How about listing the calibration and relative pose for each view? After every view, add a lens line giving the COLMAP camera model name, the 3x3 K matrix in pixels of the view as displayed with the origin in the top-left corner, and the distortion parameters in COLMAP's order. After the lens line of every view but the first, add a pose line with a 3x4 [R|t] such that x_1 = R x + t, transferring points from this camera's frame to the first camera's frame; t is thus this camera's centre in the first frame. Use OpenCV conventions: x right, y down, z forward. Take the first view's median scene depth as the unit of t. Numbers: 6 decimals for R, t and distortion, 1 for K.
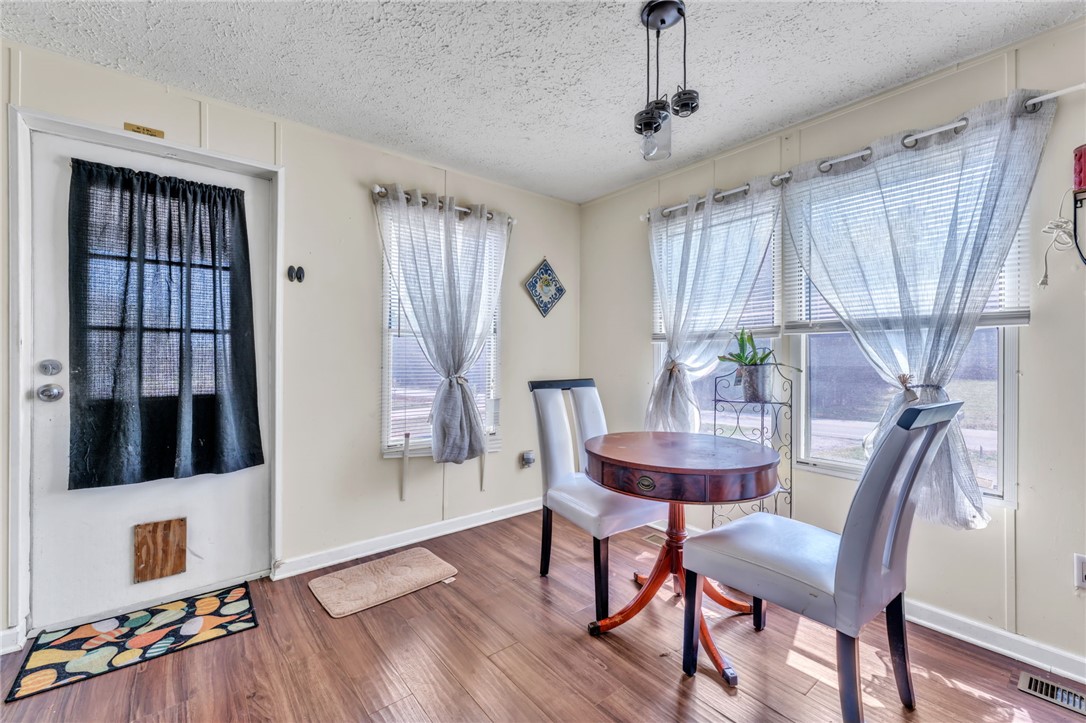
lens RADIAL K [[439.5, 0, 535.2], [0, 439.5, 355.4], [0, 0, 1]] dist [-0.004252, 0.000154]
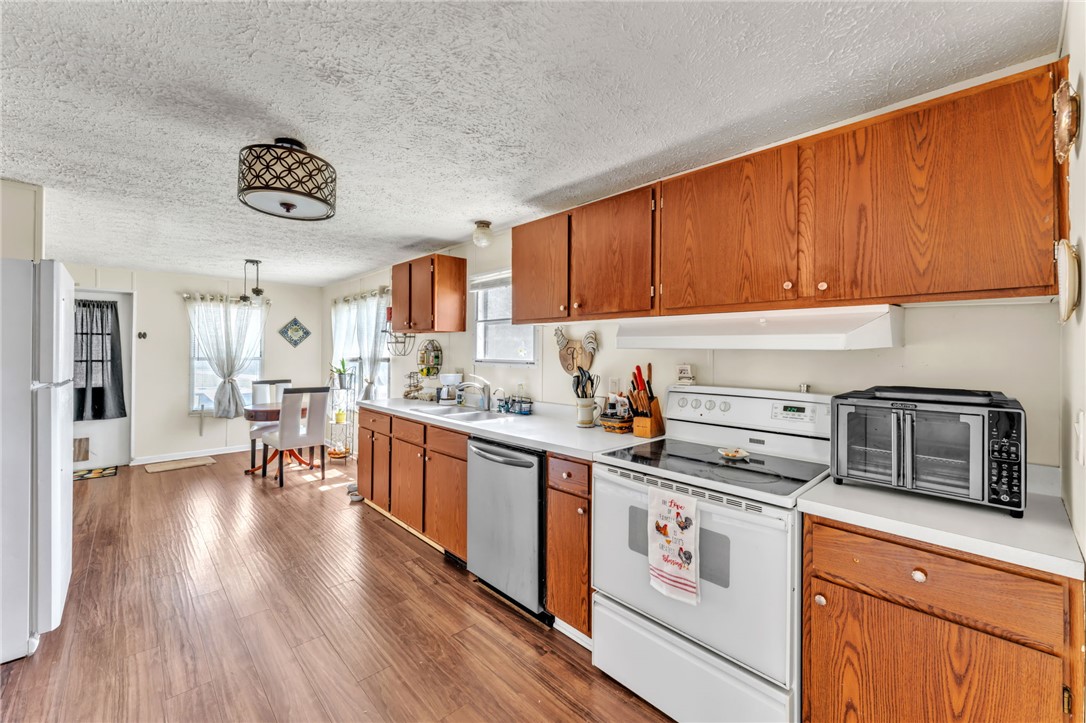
lens RADIAL K [[439.5, 0, 548.1], [0, 439.5, 348.6], [0, 0, 1]] dist [-0.004252, 0.000154]
pose [[0.994435, 0.001496, 0.105342, 1.461237], [-0.001021, 0.999989, -0.004561, -0.115288], [-0.105348, 0.004428, 0.994426, -1.663463]]
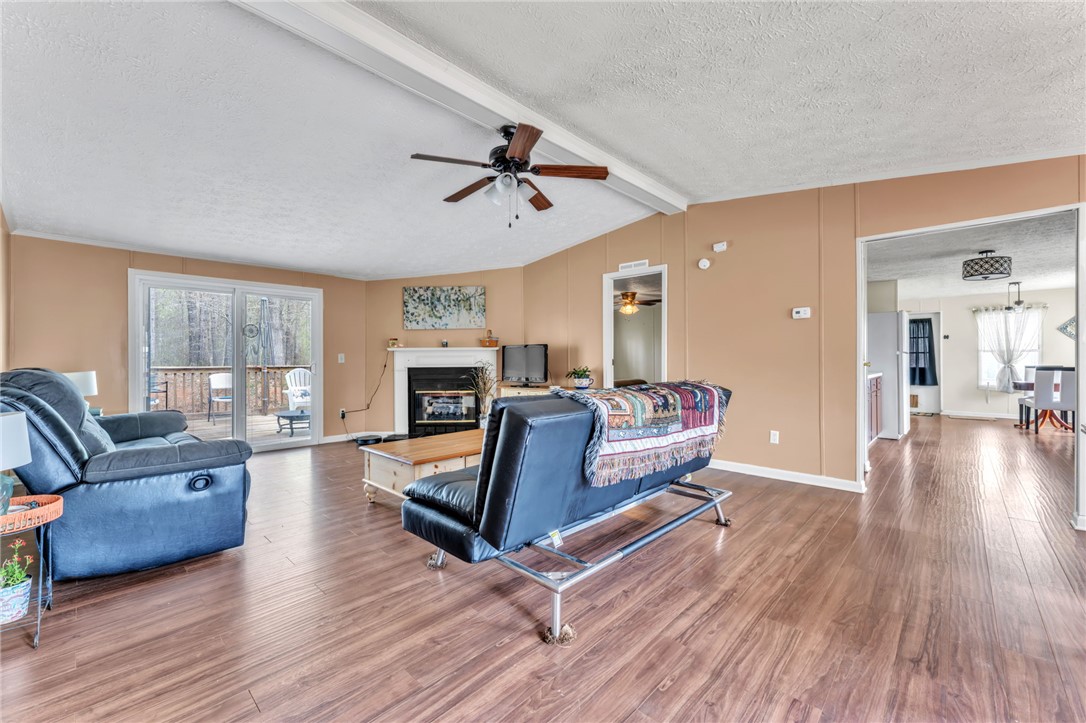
lens RADIAL K [[439.5, 0, 533.4], [0, 439.5, 361.9], [0, 0, 1]] dist [-0.004252, 0.000154]
pose [[0.143828, 0.004445, -0.989593, 2.979598], [0.014905, 0.999867, 0.006658, -0.049117], [0.989490, -0.015707, 0.143743, -3.422637]]
